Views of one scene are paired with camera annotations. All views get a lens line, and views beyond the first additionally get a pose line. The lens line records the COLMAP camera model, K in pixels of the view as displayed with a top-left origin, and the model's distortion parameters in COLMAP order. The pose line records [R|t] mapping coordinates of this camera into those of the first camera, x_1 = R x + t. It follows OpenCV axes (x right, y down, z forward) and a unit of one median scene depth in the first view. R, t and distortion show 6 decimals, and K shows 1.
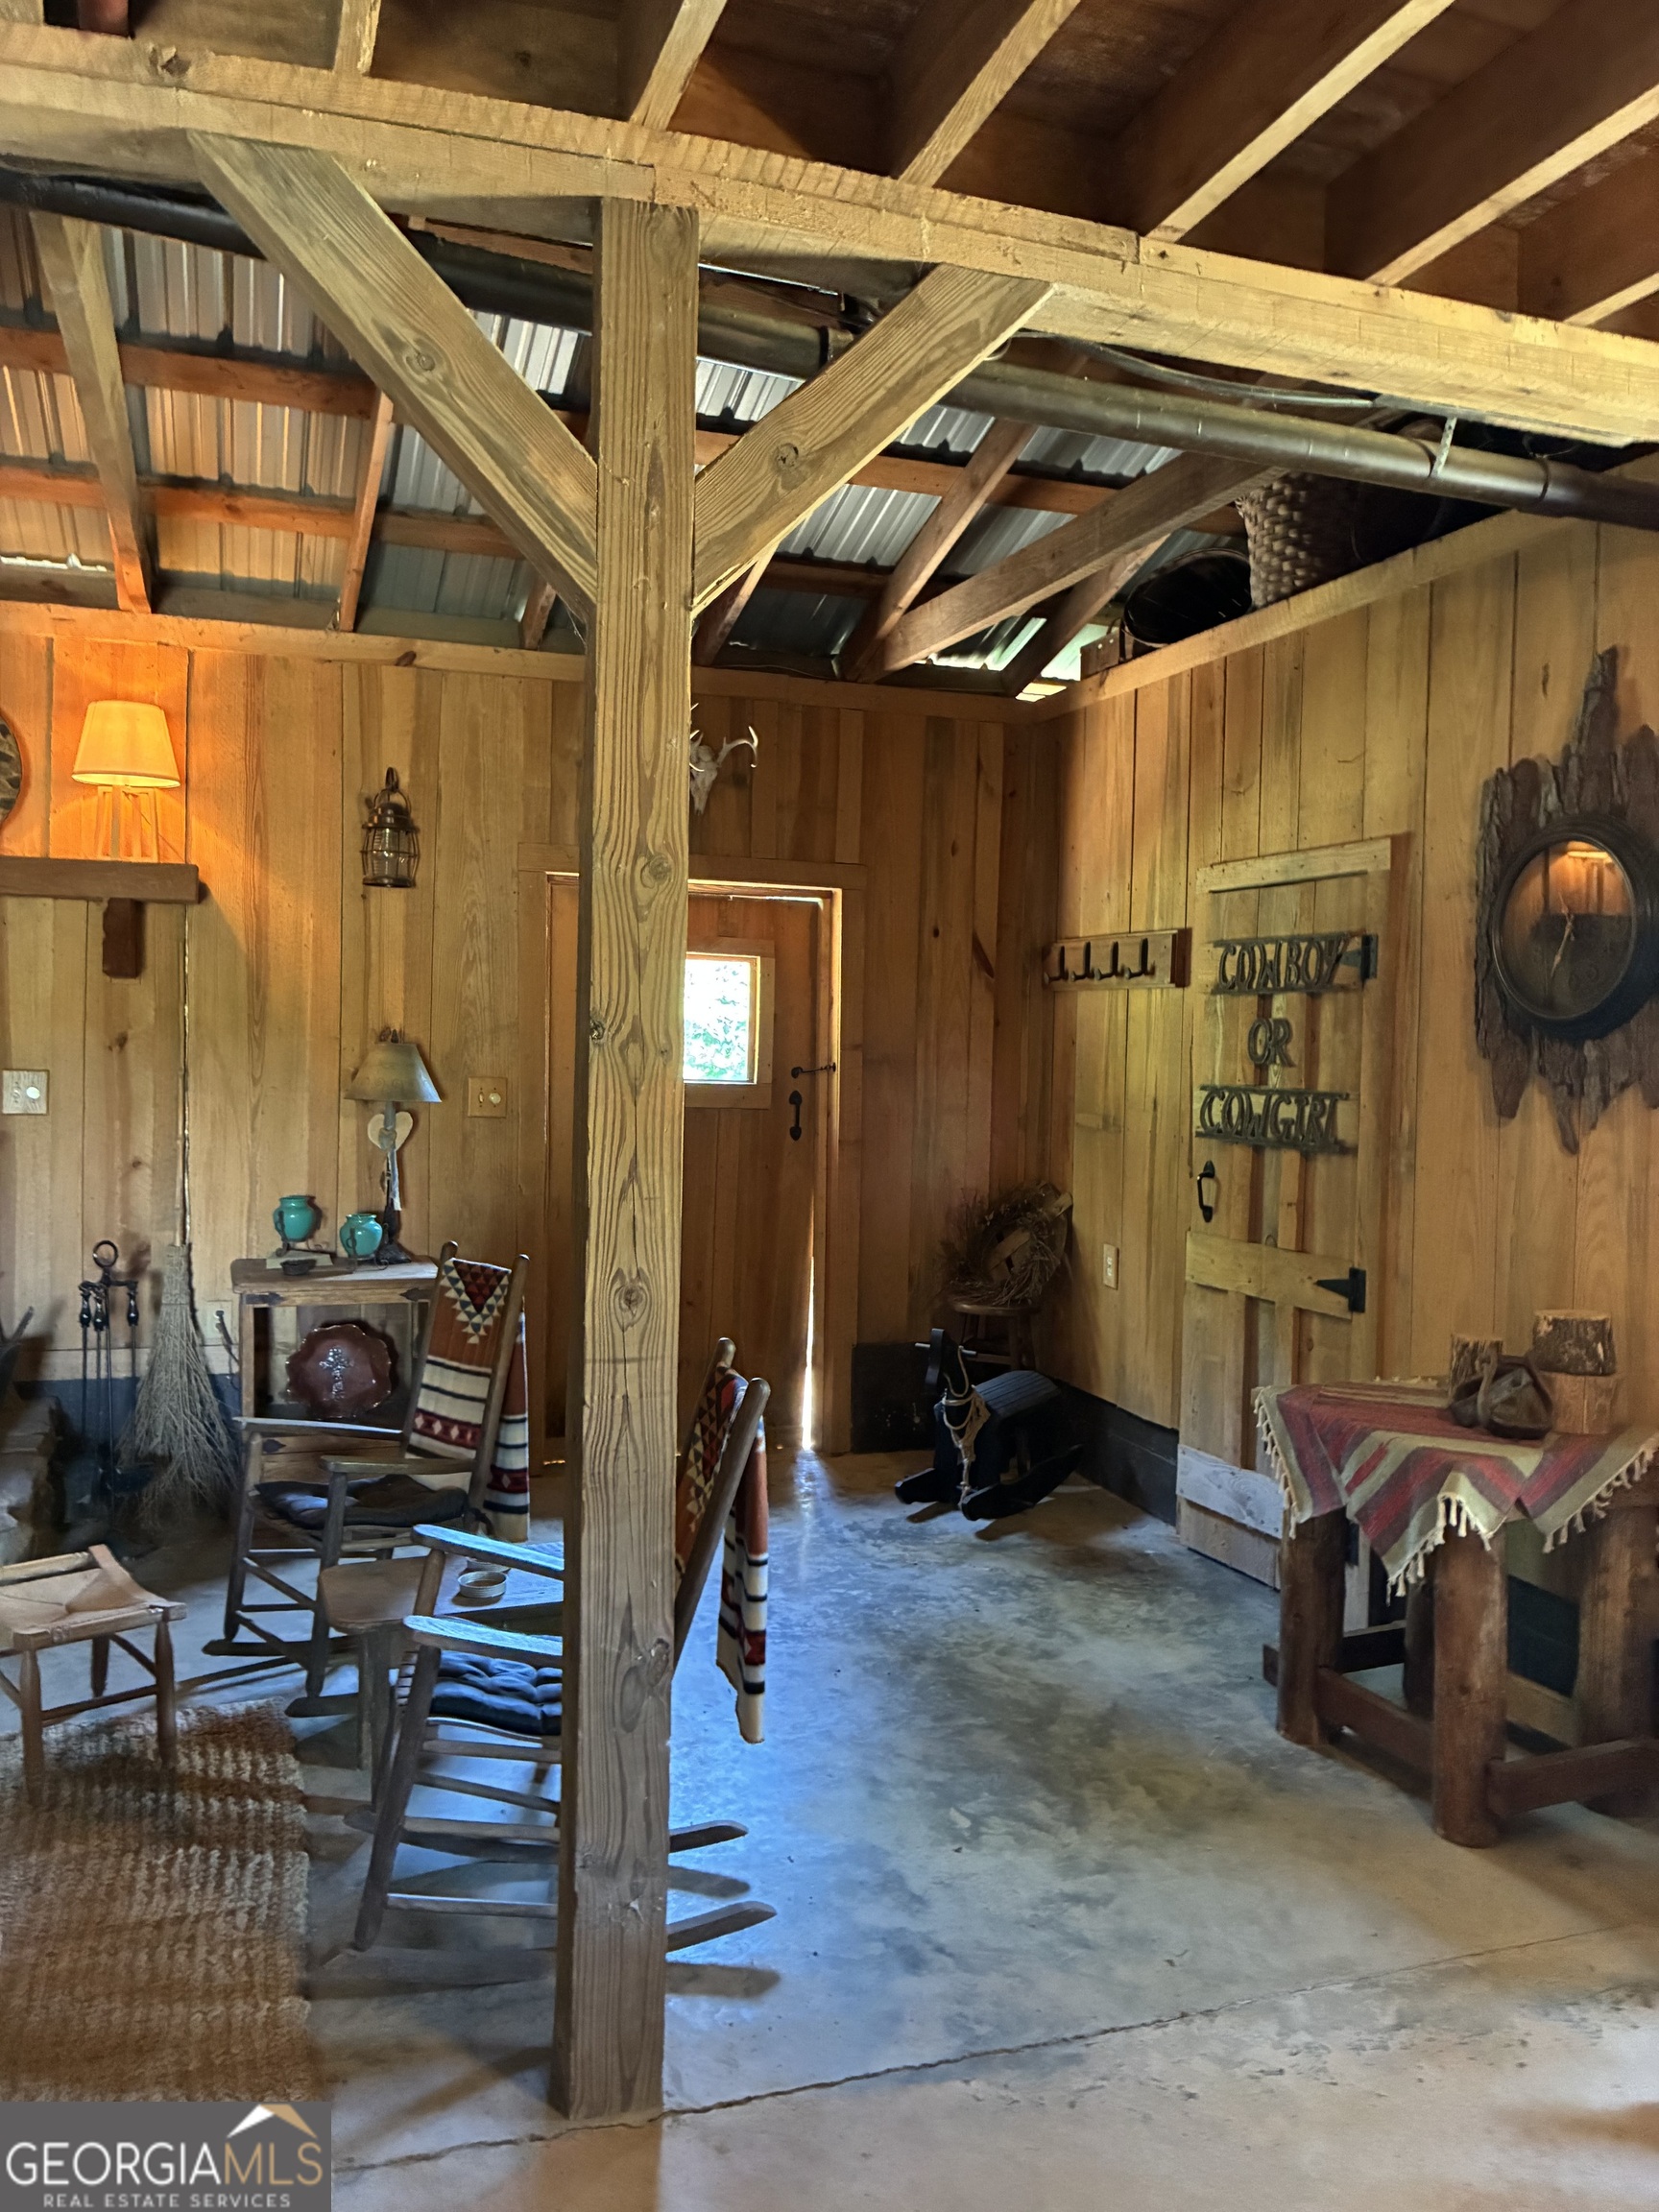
lens RADIAL K [[1675.8, 0, 832.5], [0, 1675.8, 1088.3], [0, 0, 1]] dist [0.042293, -0.063740]
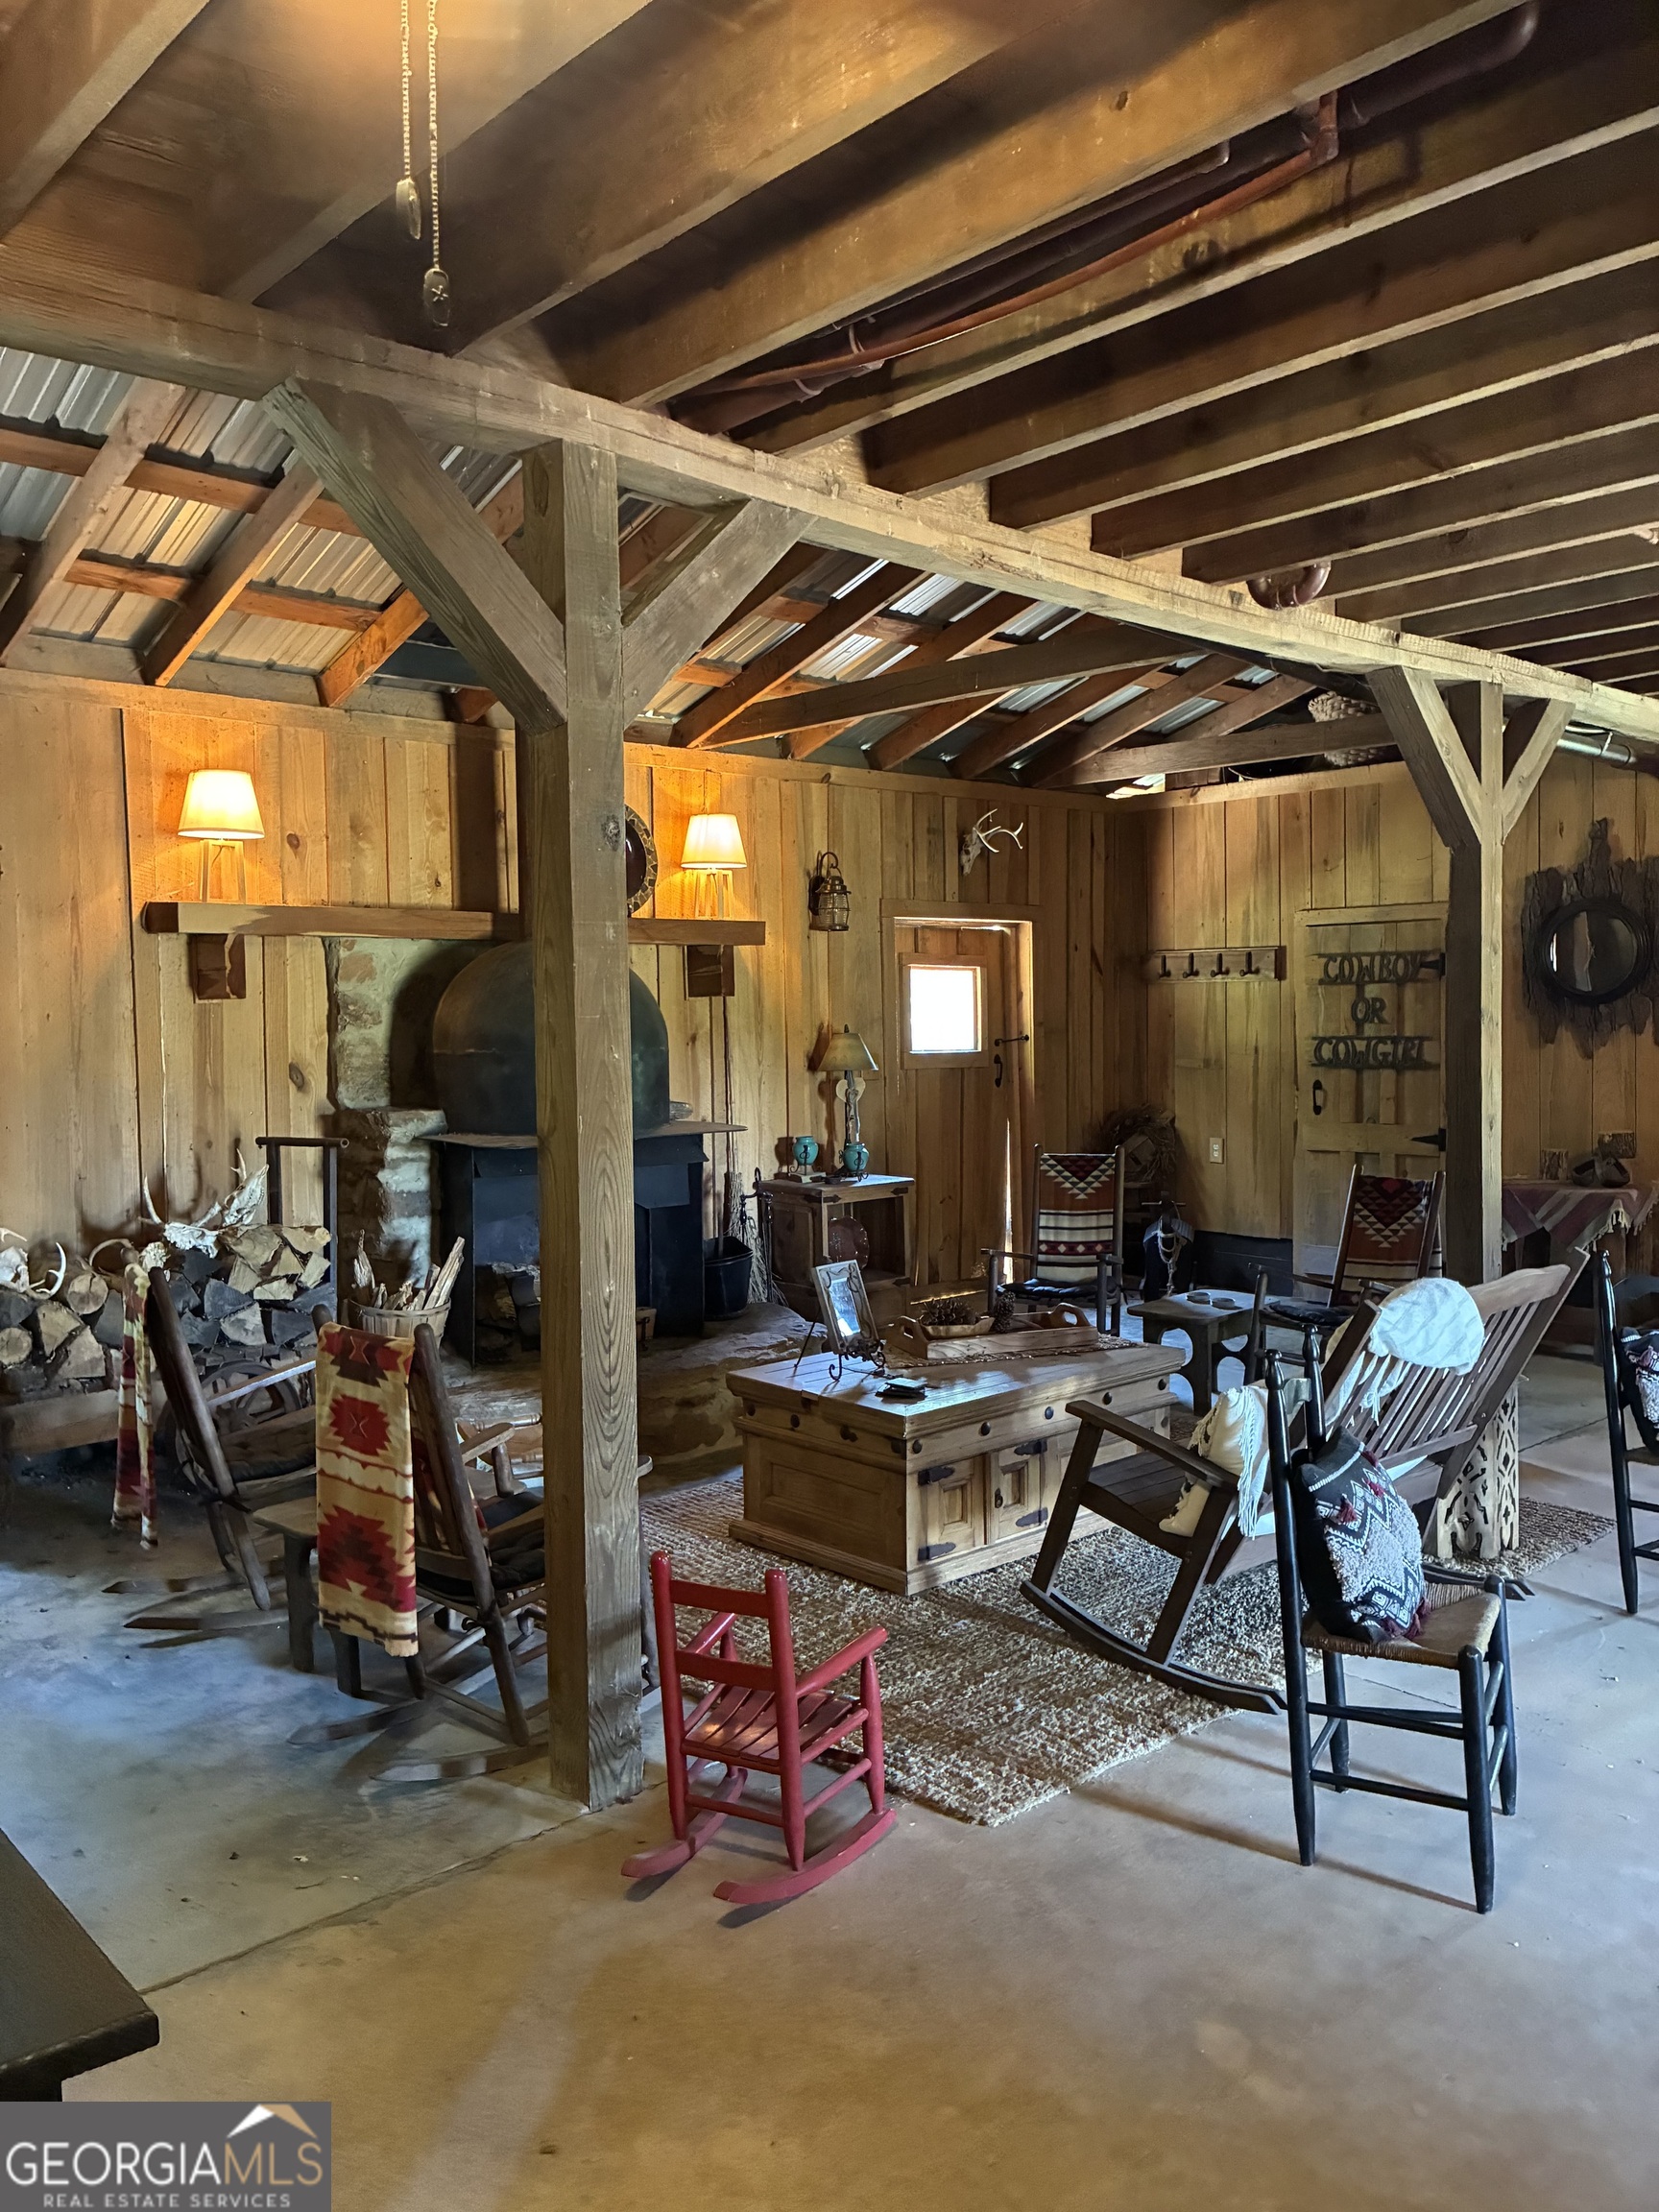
lens RADIAL K [[1675.8, 0, 808.2], [0, 1675.8, 1096.0], [0, 0, 1]] dist [0.042293, -0.063740]
pose [[0.924712, -0.055856, 0.376547, -0.932829], [0.048013, 0.998390, 0.030189, -0.018489], [-0.377627, -0.009837, 0.925906, -0.427176]]
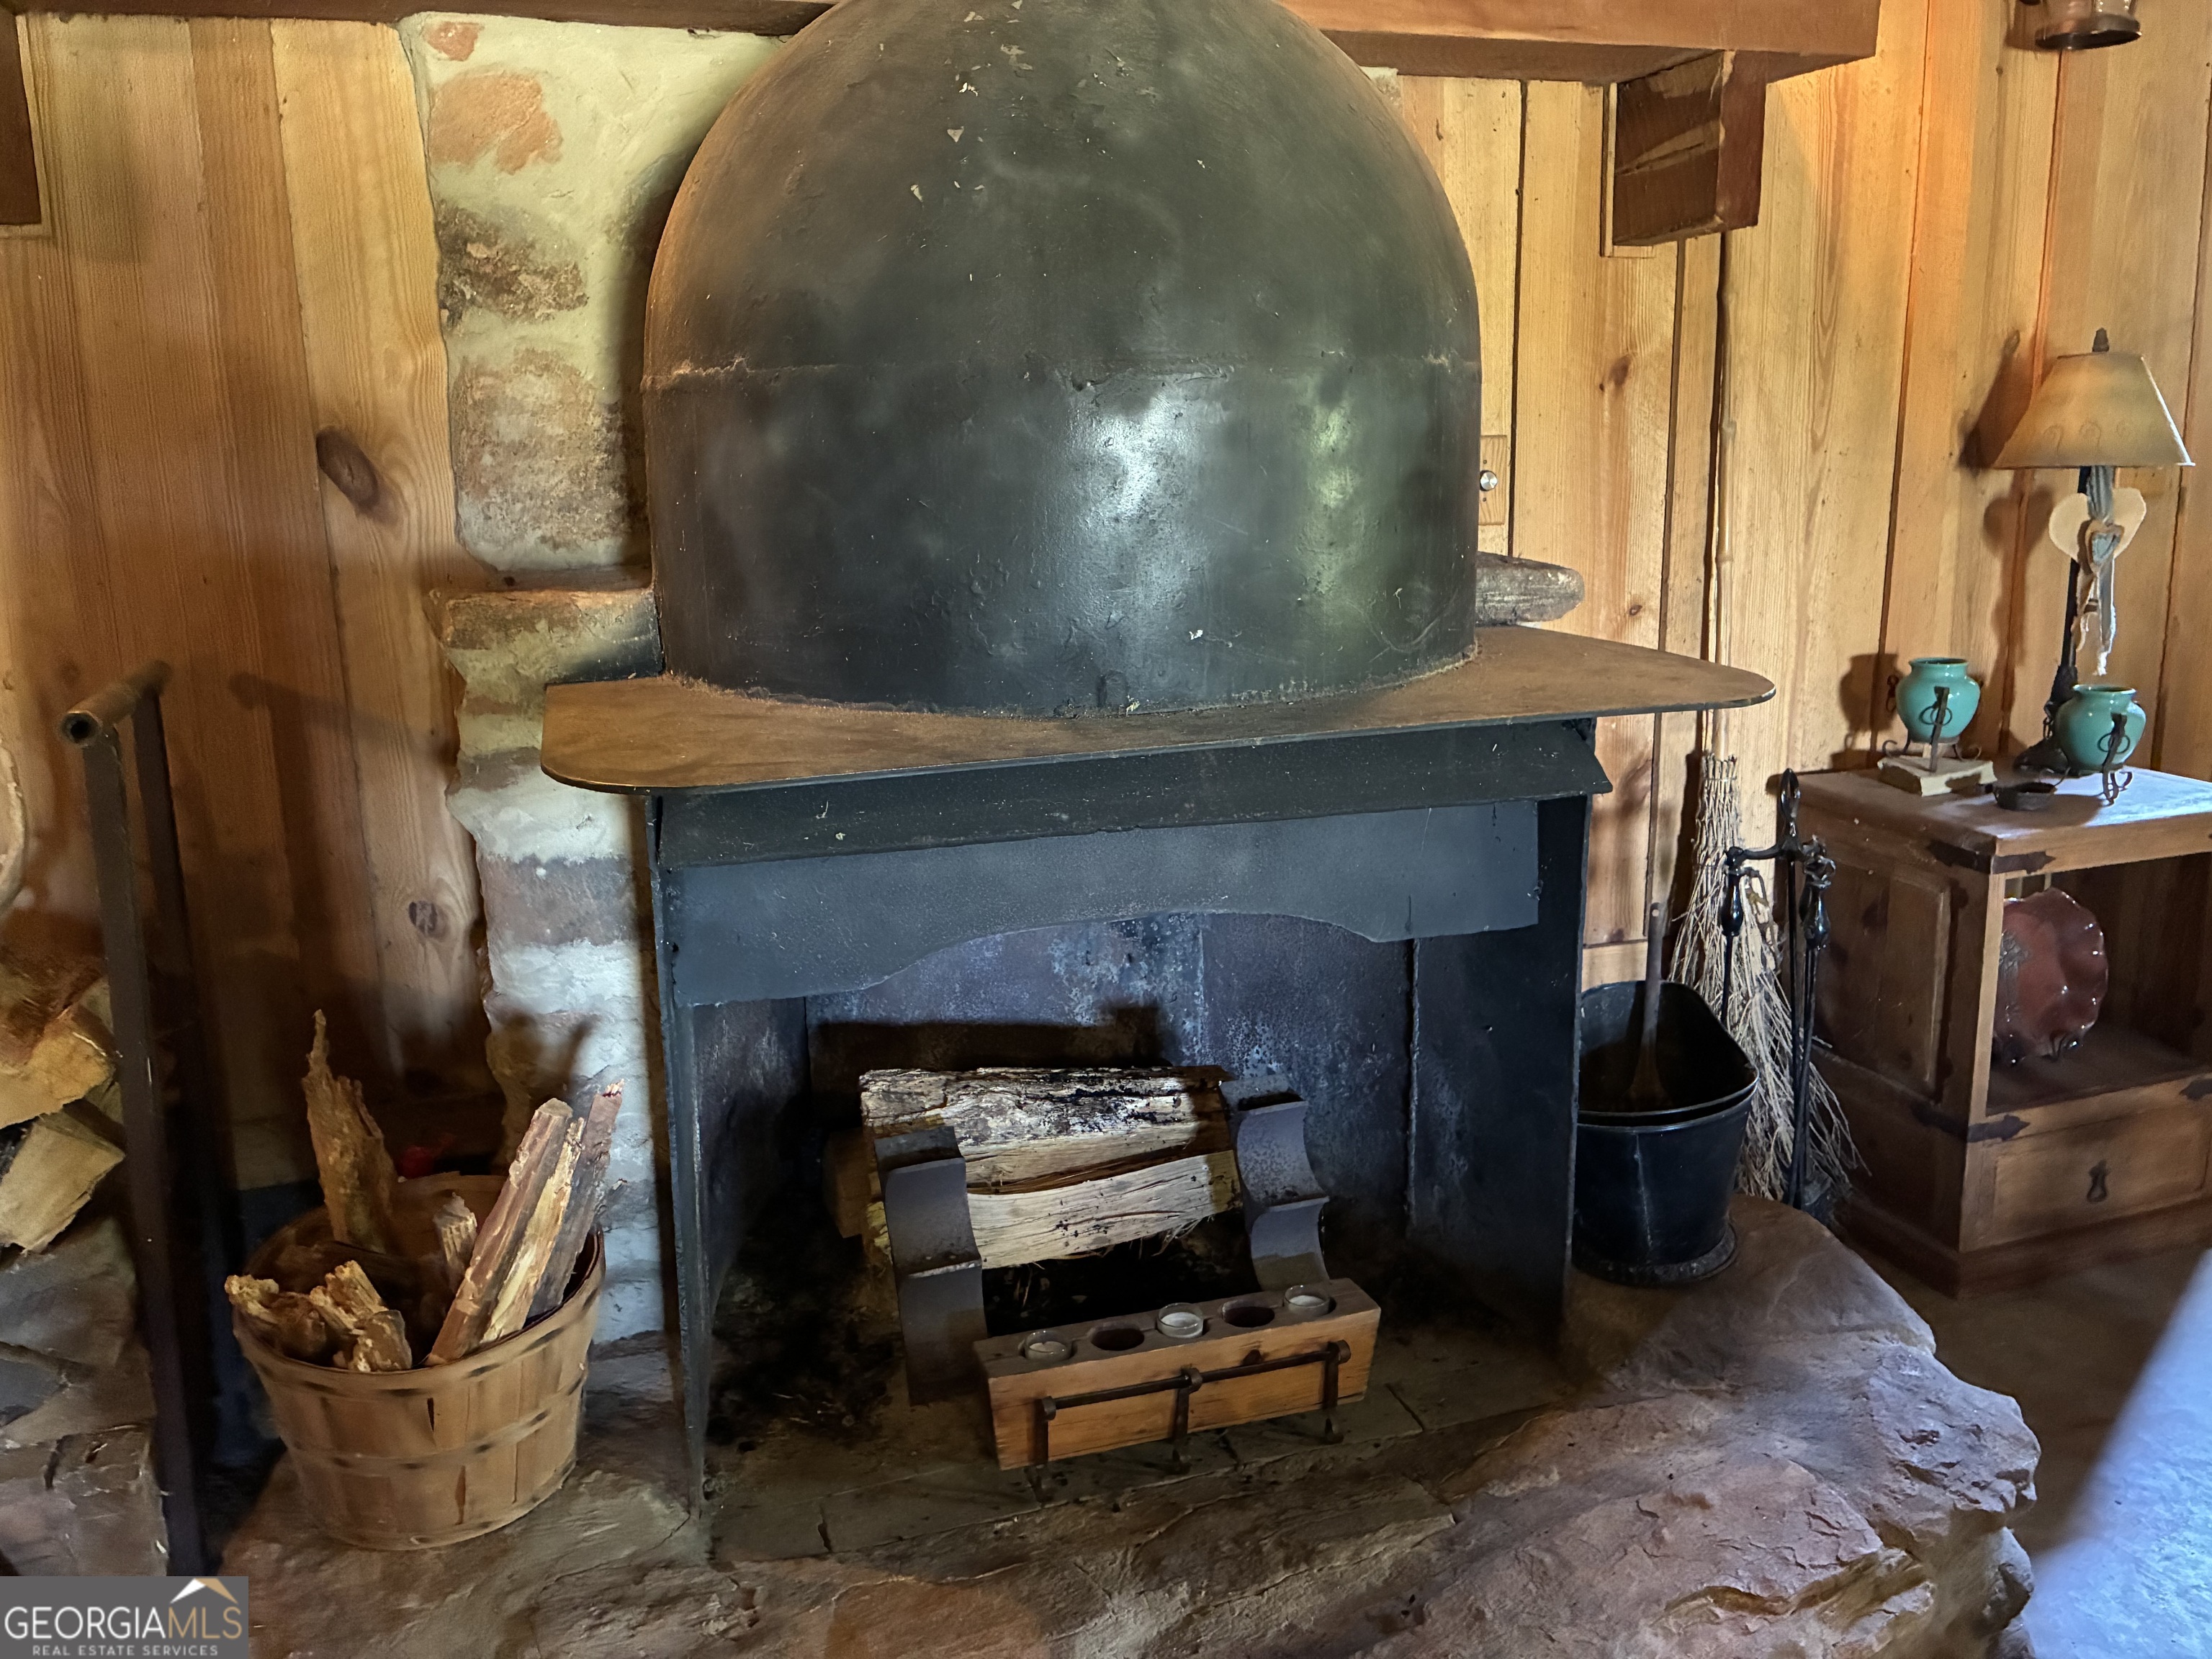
lens RADIAL K [[1675.8, 0, 1110.0], [0, 1675.8, 810.7], [0, 0, 1]] dist [0.042293, -0.063740]
pose [[0.998971, -0.042380, -0.016166, -0.605672], [0.044661, 0.981298, 0.187245, 0.000317], [0.007928, -0.187774, 0.982180, 0.488879]]
